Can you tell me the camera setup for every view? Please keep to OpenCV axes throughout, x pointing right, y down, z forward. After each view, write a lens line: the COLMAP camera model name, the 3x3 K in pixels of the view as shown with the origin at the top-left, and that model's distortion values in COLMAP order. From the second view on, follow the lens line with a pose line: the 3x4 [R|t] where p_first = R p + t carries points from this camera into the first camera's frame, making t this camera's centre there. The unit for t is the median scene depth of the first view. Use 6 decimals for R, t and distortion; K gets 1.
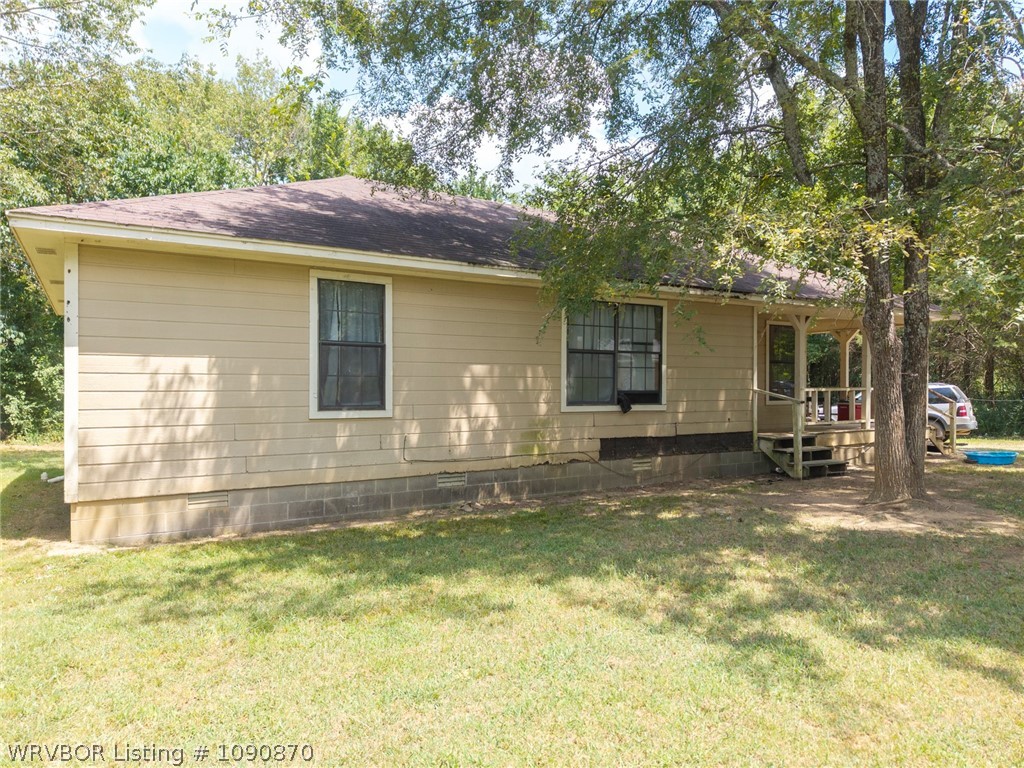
lens RADIAL K [[707.0, 0, 512.0], [0, 707.0, 384.0], [0, 0, 1]] dist [0.134773, -0.259884]
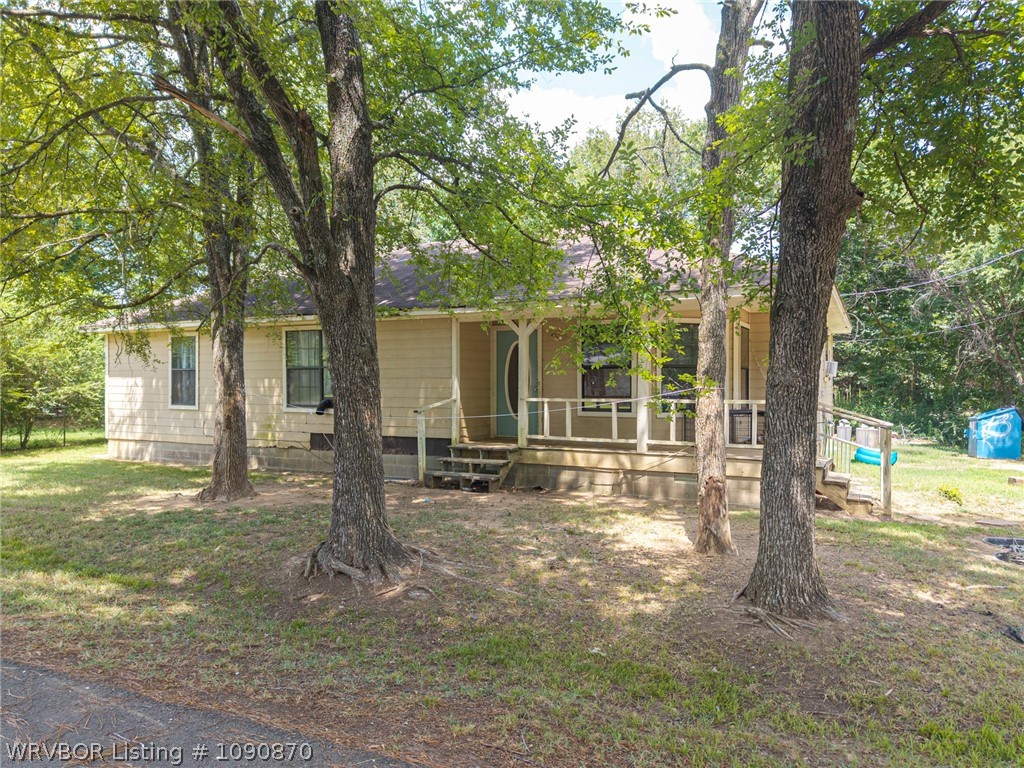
lens RADIAL K [[707.0, 0, 512.0], [0, 707.0, 384.0], [0, 0, 1]] dist [0.134773, -0.259884]
pose [[0.497494, 0.012889, -0.867371, 1.514430], [0.006316, 0.999809, 0.018479, -0.038401], [0.867444, -0.014671, 0.497318, 0.673637]]
